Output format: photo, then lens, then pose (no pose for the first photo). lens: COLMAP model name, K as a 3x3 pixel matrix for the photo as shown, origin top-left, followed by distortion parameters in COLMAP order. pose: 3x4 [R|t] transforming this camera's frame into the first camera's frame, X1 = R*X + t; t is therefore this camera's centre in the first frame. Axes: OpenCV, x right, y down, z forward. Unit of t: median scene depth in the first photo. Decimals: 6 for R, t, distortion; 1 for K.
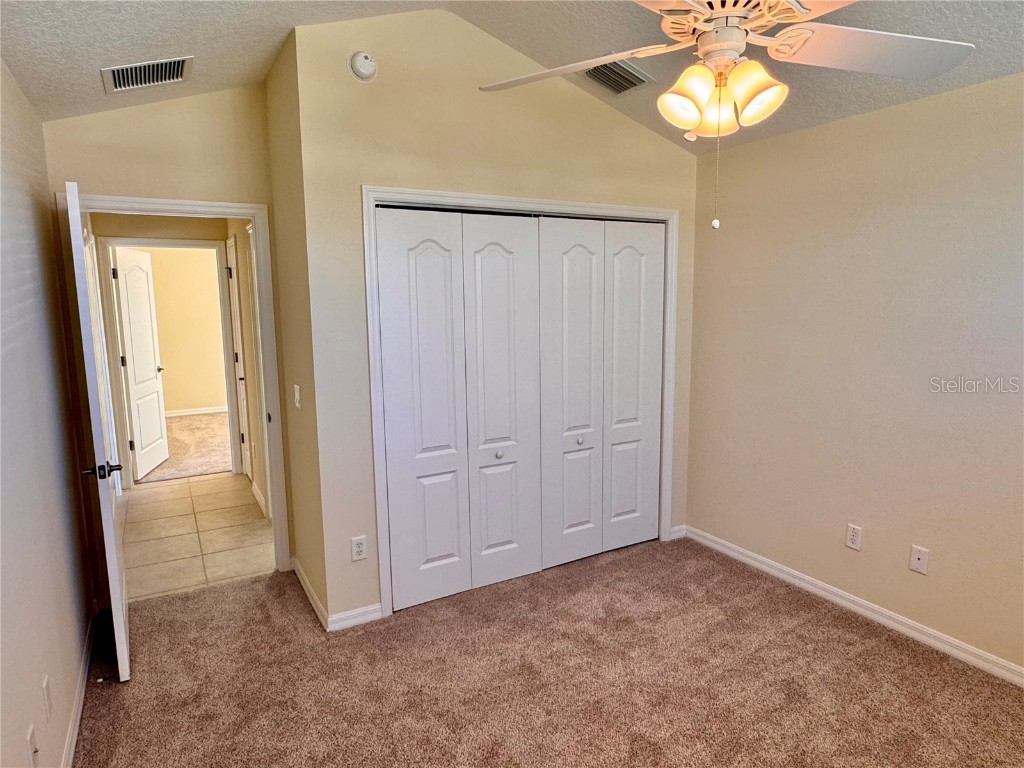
lens RADIAL K [[632.6, 0, 514.4], [0, 632.6, 388.6], [0, 0, 1]] dist [-0.008960, 0.002337]
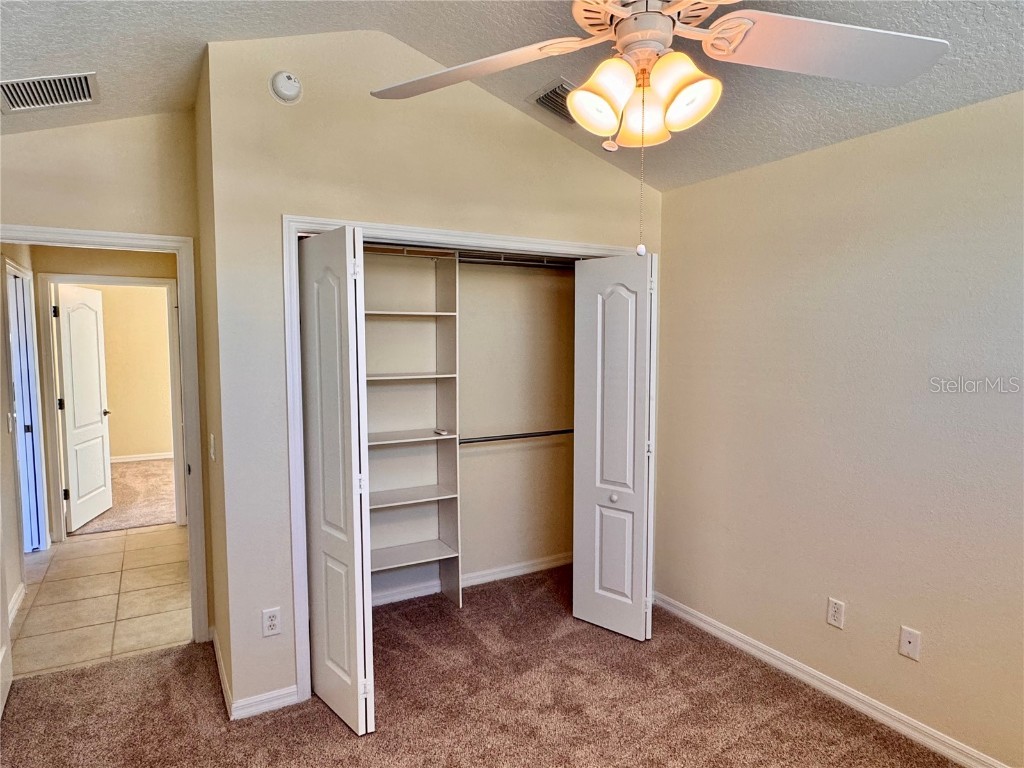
lens RADIAL K [[632.6, 0, 509.3], [0, 632.6, 391.2], [0, 0, 1]] dist [-0.008960, 0.002337]
pose [[0.999956, 0.009137, 0.002052, 0.078977], [-0.008983, 0.997812, -0.065495, -0.012184], [-0.002646, 0.065474, 0.997851, 0.104411]]
